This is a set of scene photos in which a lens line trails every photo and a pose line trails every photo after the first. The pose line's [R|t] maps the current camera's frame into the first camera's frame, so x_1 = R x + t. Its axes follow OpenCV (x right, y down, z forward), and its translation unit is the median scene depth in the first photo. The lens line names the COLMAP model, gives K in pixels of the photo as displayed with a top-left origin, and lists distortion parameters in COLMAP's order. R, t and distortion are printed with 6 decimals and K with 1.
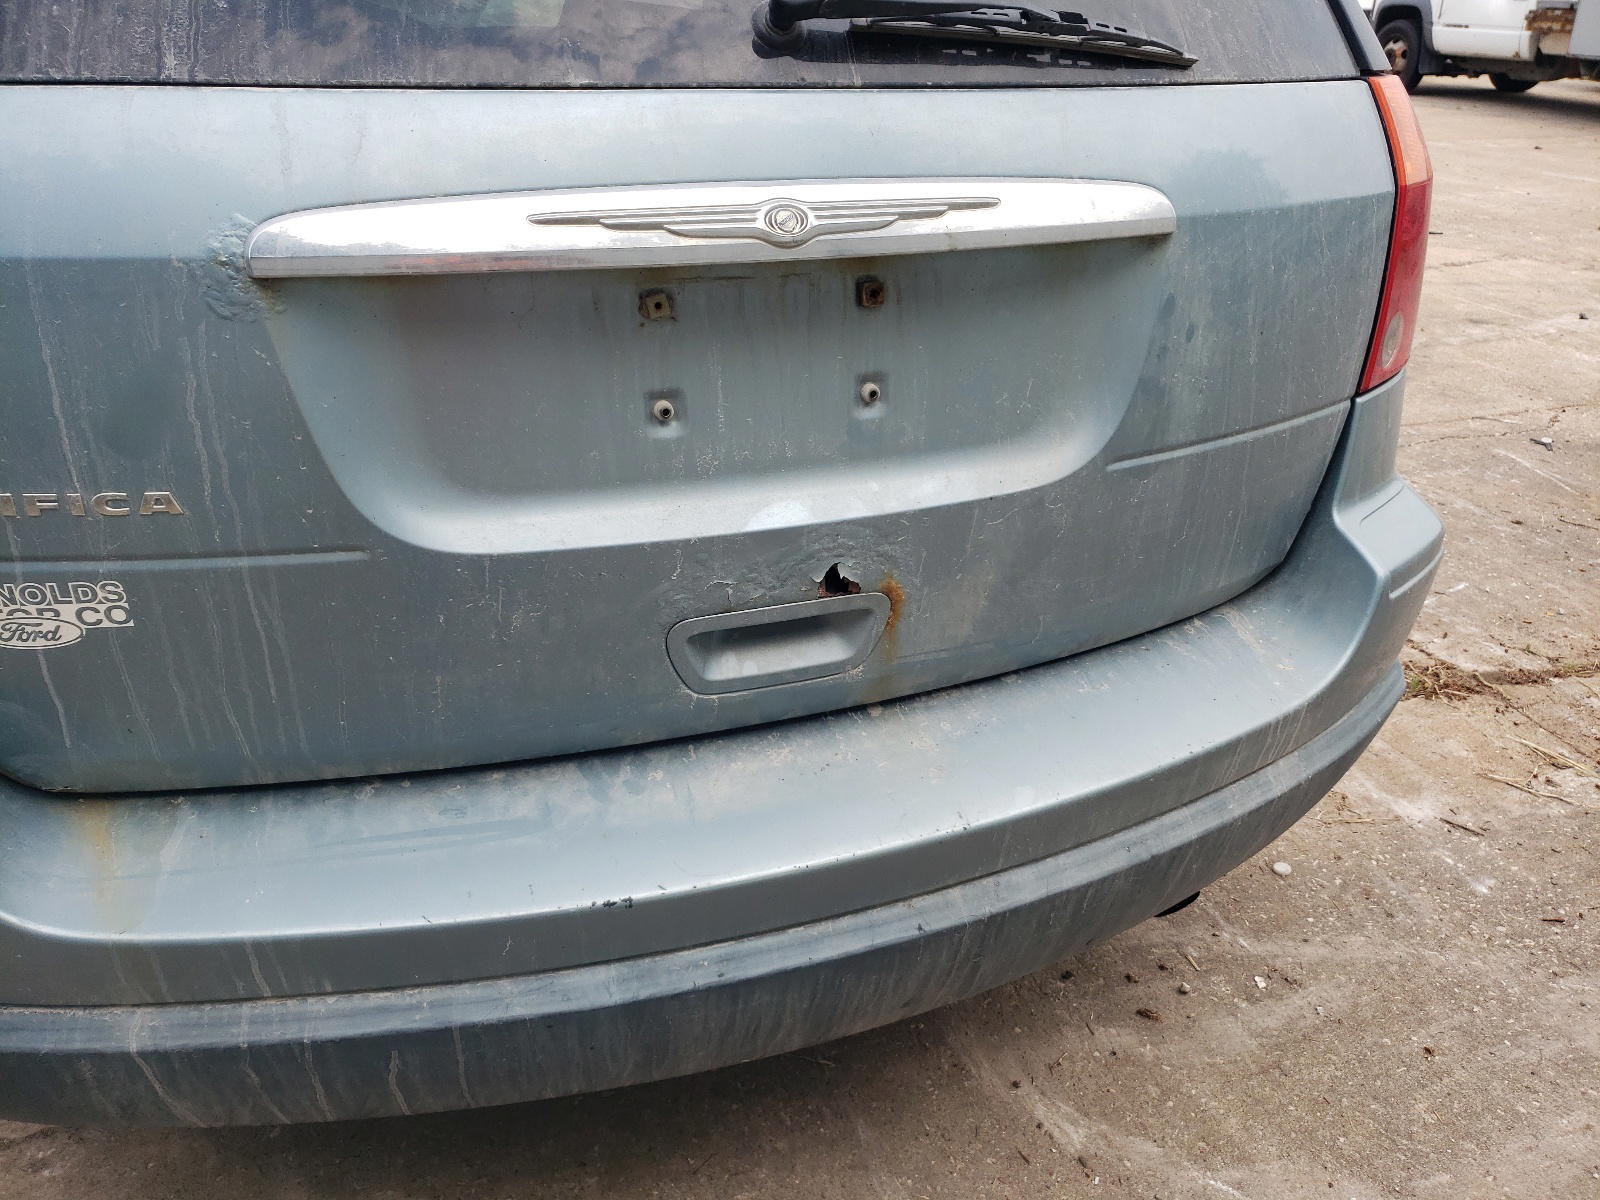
lens RADIAL K [[1223.0, 0, 800.0], [0, 1223.0, 600.0], [0, 0, 1]] dist [0.009044, 0.002567]
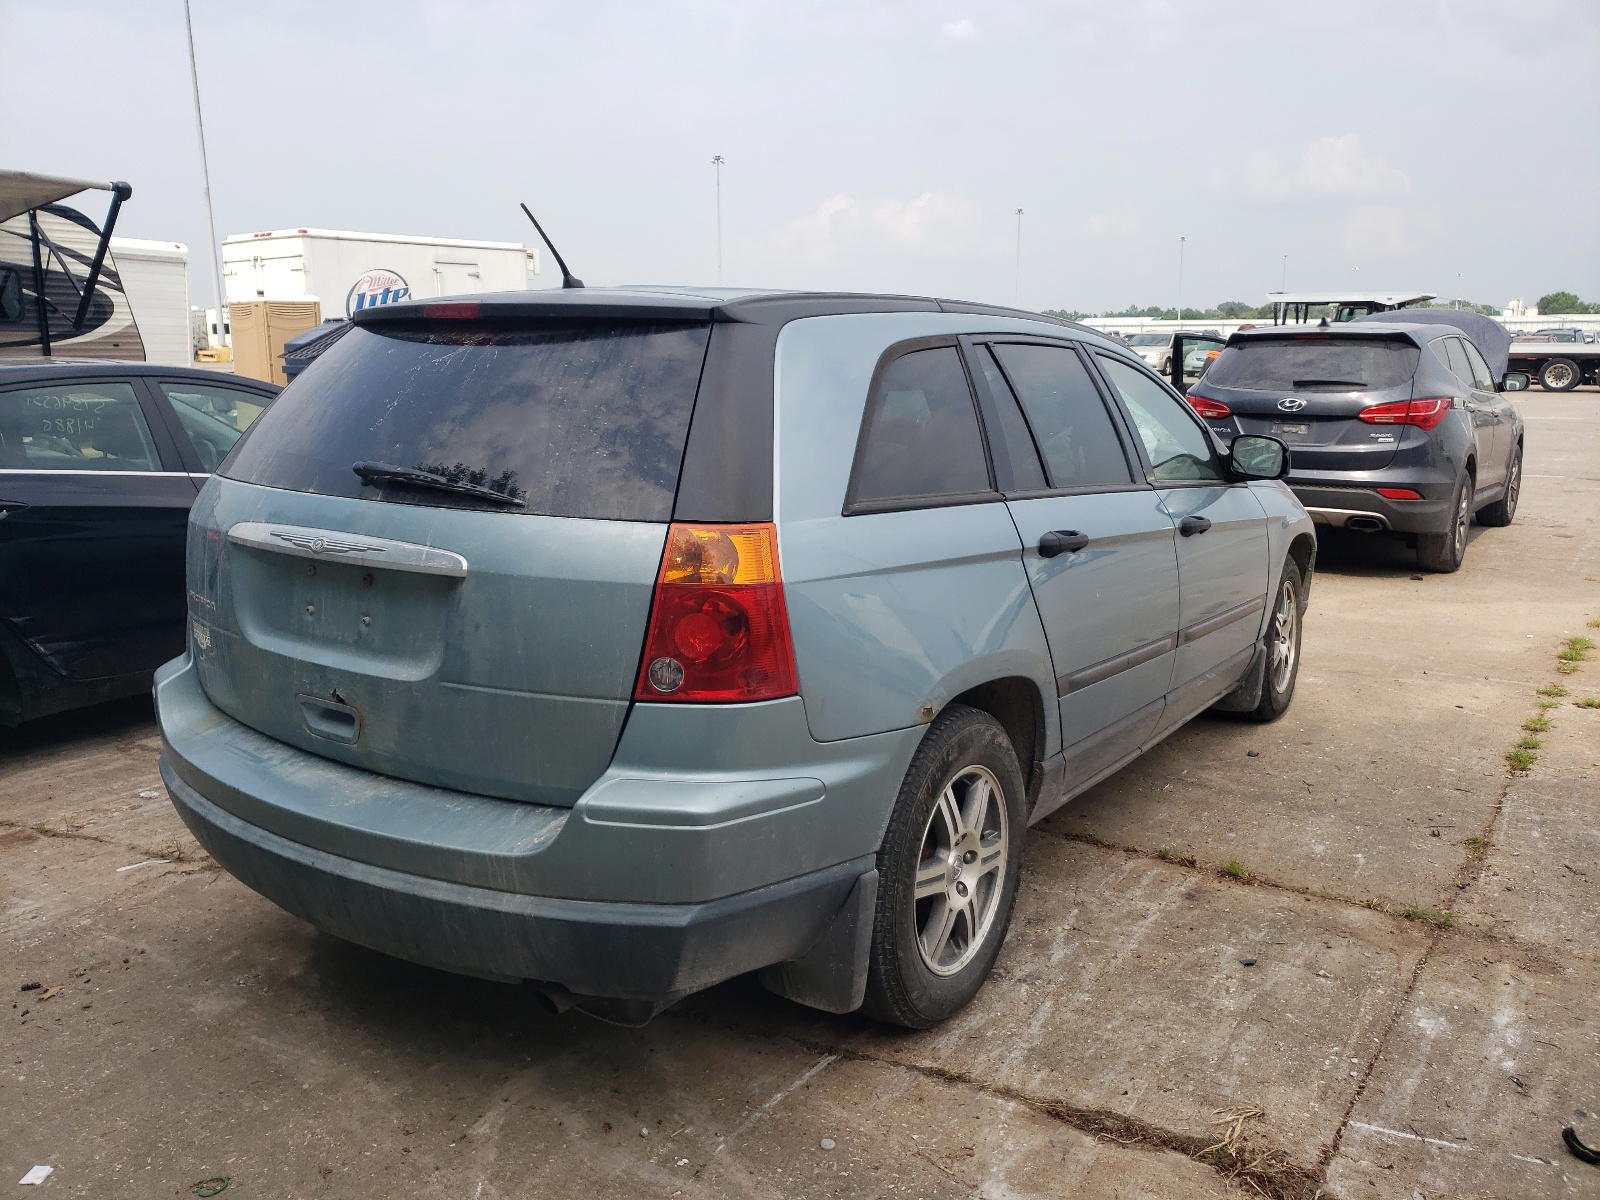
lens RADIAL K [[1263.0, 0, 794.7], [0, 1263.0, 593.6], [0, 0, 1]] dist [0.021605, -0.000373]
pose [[0.582598, 0.146914, -0.799372, 2.488769], [-0.357560, 0.929567, -0.089755, -0.296241], [0.729883, 0.338115, 0.594095, 0.145926]]
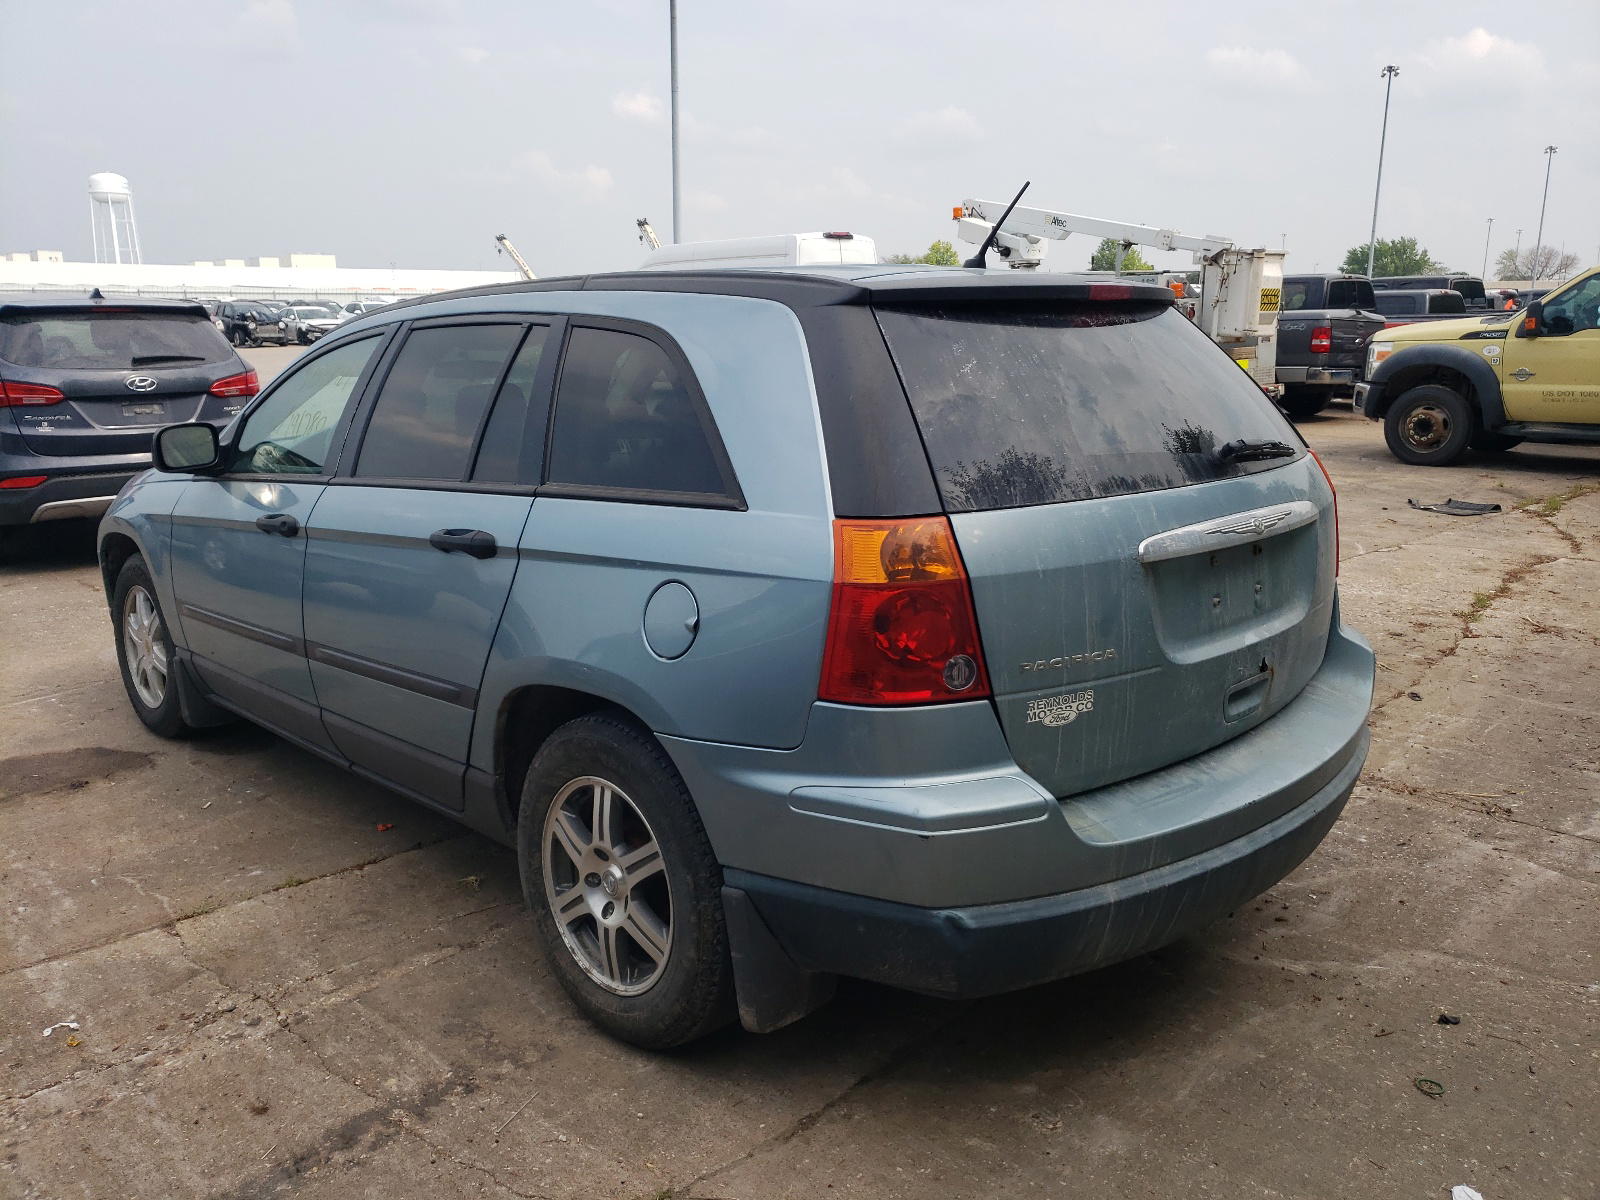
lens RADIAL K [[1263.0, 0, 794.7], [0, 1263.0, 593.6], [0, 0, 1]] dist [0.021605, -0.000373]
pose [[0.909051, -0.110005, 0.401901, -1.860742], [0.201547, 0.960269, -0.193037, 0.149027], [-0.364698, 0.256482, 0.895105, -0.967955]]
